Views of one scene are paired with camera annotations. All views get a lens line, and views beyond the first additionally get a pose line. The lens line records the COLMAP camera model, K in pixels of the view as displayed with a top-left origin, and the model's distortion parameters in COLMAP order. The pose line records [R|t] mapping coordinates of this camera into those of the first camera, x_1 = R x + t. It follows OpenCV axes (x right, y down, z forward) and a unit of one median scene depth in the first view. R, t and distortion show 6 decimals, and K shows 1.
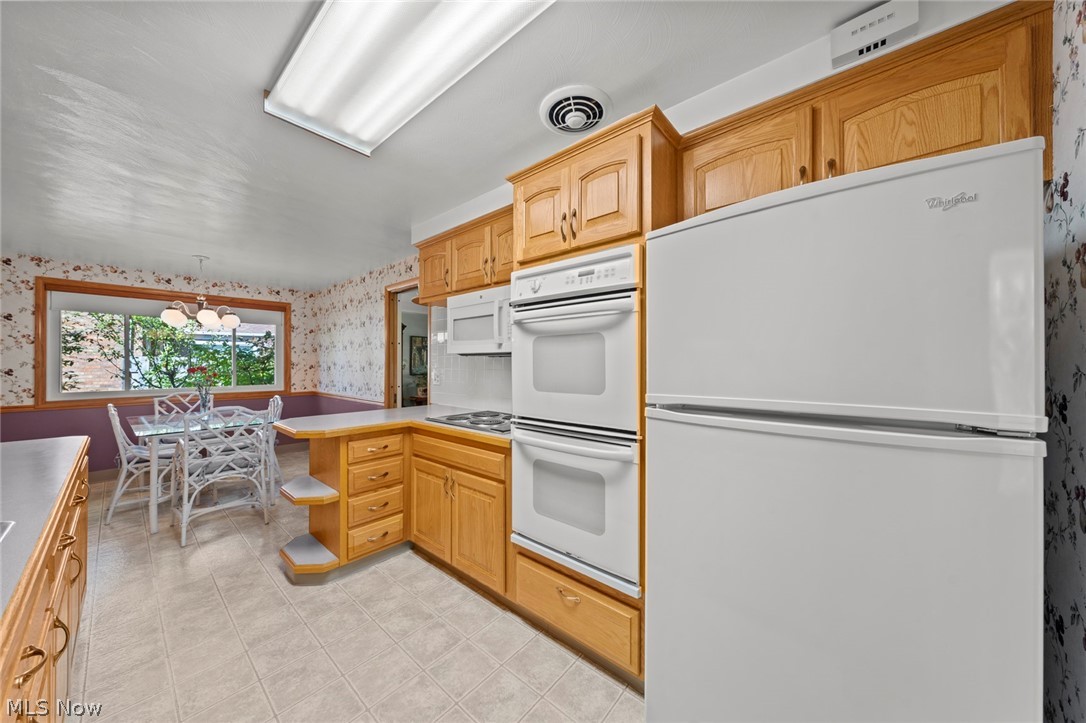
lens RADIAL K [[367.8, 0, 547.4], [0, 367.8, 363.8], [0, 0, 1]] dist [0.000072, 0.000007]
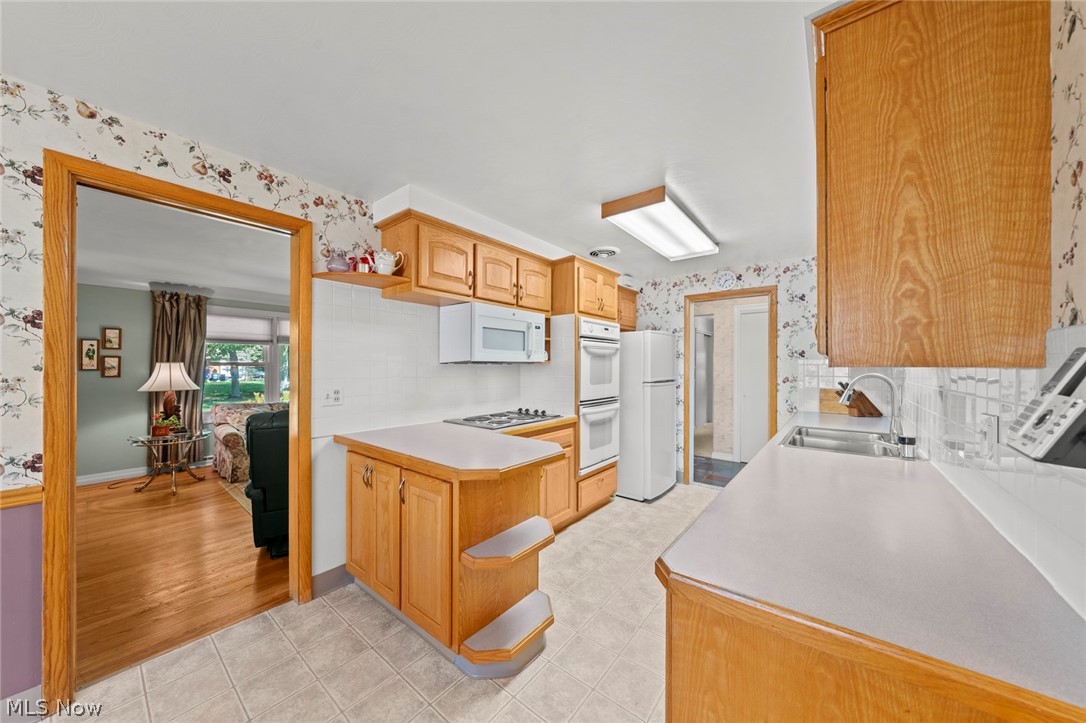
lens RADIAL K [[367.8, 0, 547.4], [0, 367.8, 363.8], [0, 0, 1]] dist [0.000072, 0.000007]
pose [[-0.037628, 0.000797, 0.999292, -1.306342], [-0.004313, 0.999990, -0.000960, -0.021187], [-0.999283, -0.004346, -0.037624, 0.894600]]
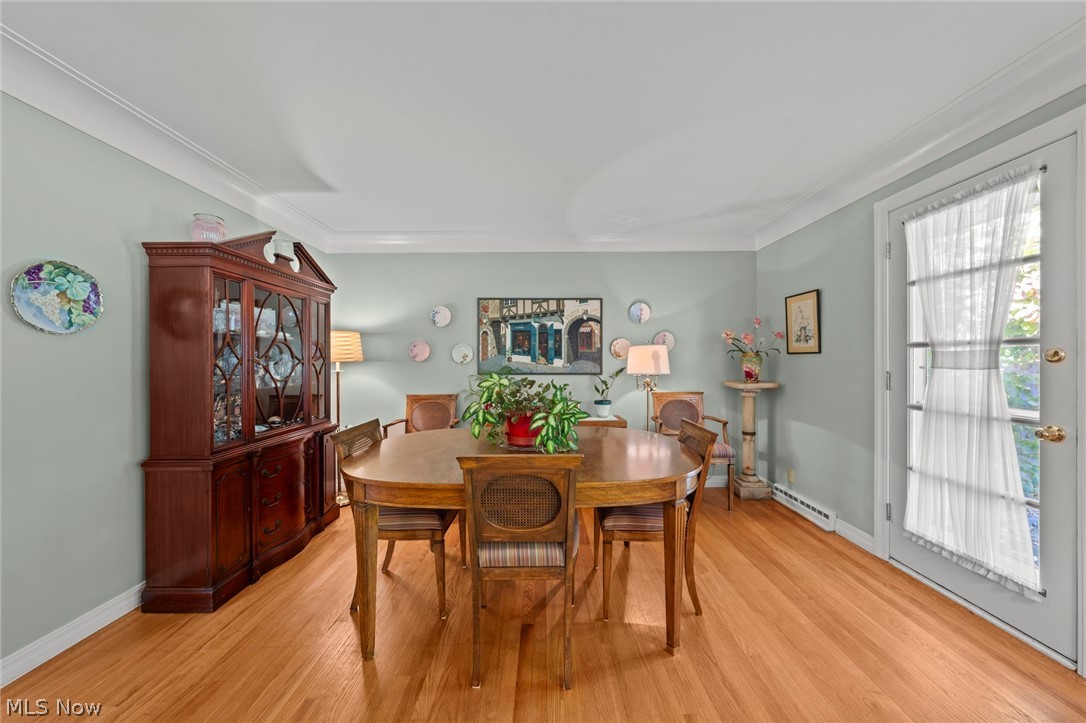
lens RADIAL K [[367.8, 0, 547.4], [0, 367.8, 363.8], [0, 0, 1]] dist [0.000072, 0.000007]
pose [[0.654398, -0.000224, -0.756151, 0.241262], [0.009348, 0.999926, 0.007794, 0.038951], [0.756093, -0.012169, 0.654351, 2.033771]]
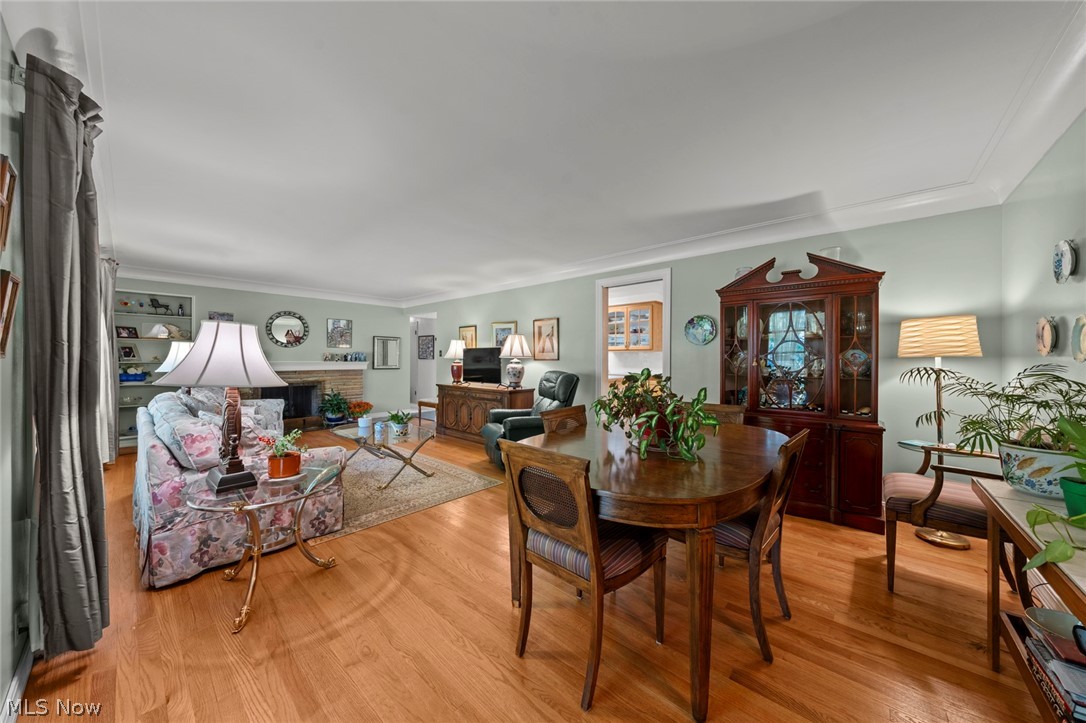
lens RADIAL K [[366.4, 0, 543.0], [0, 366.4, 361.5], [0, 0, 1]] dist [0.000159, -0.000024]
pose [[-0.999781, -0.006906, 0.019773, -0.146562], [-0.006784, 0.999958, 0.006182, 0.048471], [-0.019815, 0.006046, -0.999785, 3.306182]]
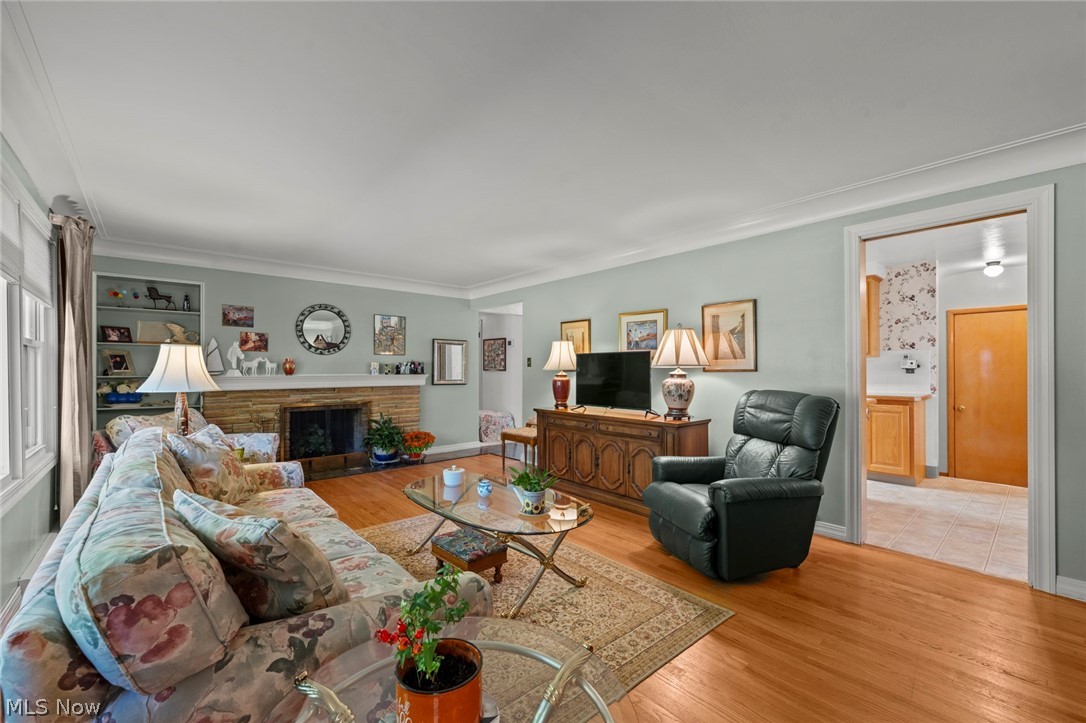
lens RADIAL K [[442.1, 0, 542.9], [0, 442.1, 368.7], [0, 0, 1]] dist [0.000631, -0.000098]
pose [[-0.989370, -0.002489, 0.145396, 0.284950], [-0.002984, 0.999990, -0.003187, 0.050817], [-0.145387, -0.003587, -0.989368, 2.802831]]
